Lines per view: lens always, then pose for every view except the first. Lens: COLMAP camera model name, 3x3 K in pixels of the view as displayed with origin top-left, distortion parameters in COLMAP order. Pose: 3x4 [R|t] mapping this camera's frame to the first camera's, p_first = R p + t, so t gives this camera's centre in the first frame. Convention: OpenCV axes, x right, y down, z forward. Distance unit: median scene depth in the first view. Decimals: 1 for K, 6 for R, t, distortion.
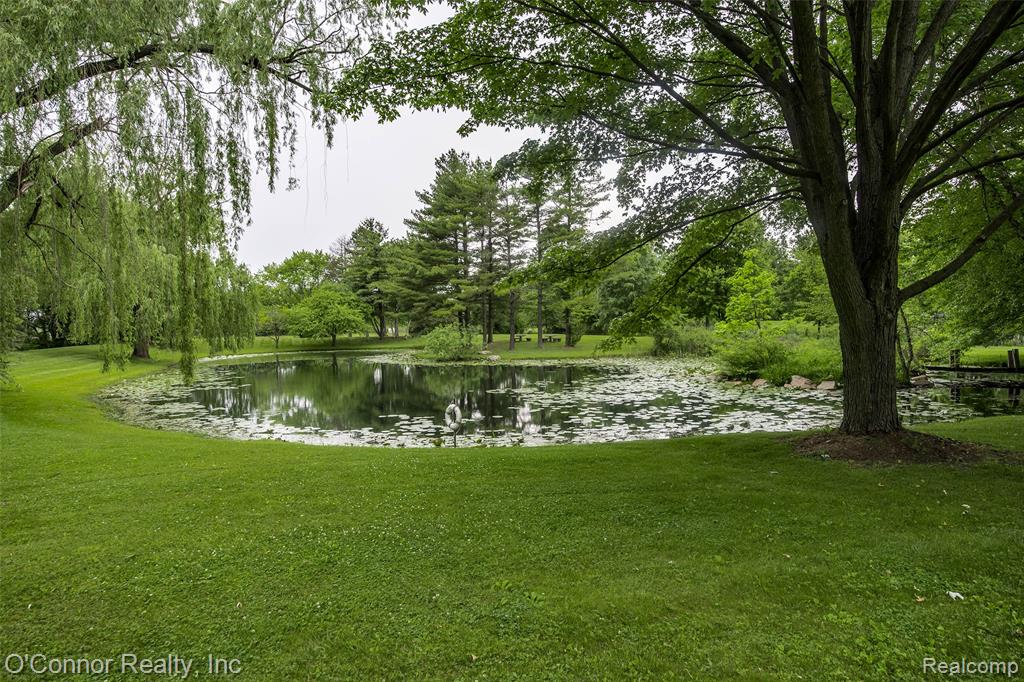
lens RADIAL K [[608.9, 0, 514.3], [0, 608.9, 339.5], [0, 0, 1]] dist [-0.000451, -0.000148]
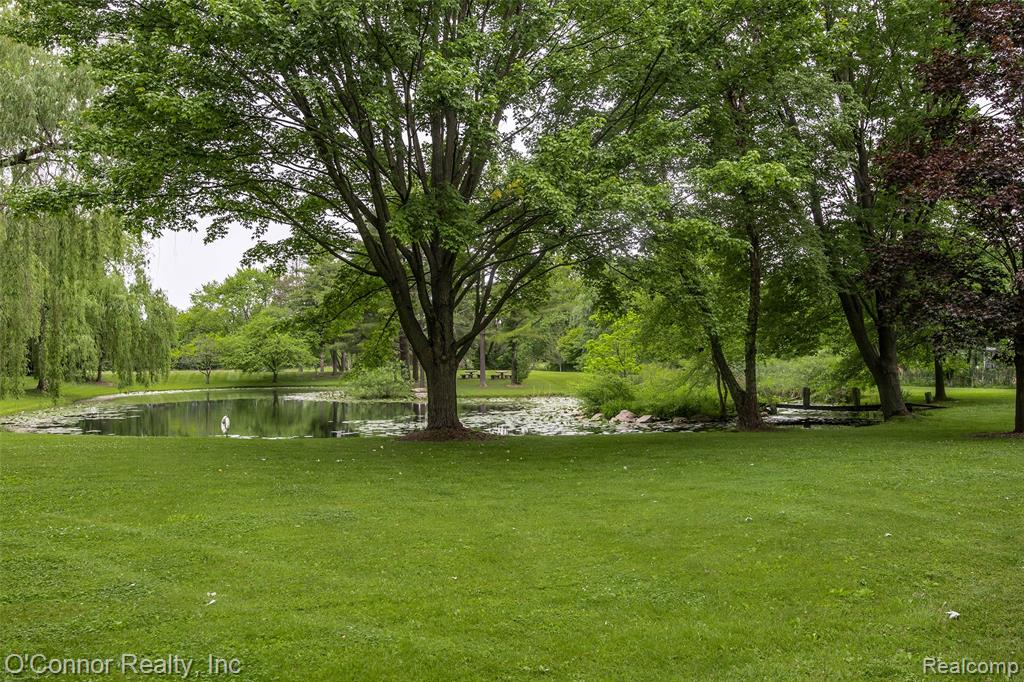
lens RADIAL K [[823.1, 0, 512.8], [0, 823.1, 341.4], [0, 0, 1]] dist [-0.002709, 0.004210]
pose [[0.998690, 0.006818, -0.050716, 0.135078], [-0.009058, 0.998988, -0.044058, 0.002209], [0.050364, 0.044460, 0.997741, -0.181162]]
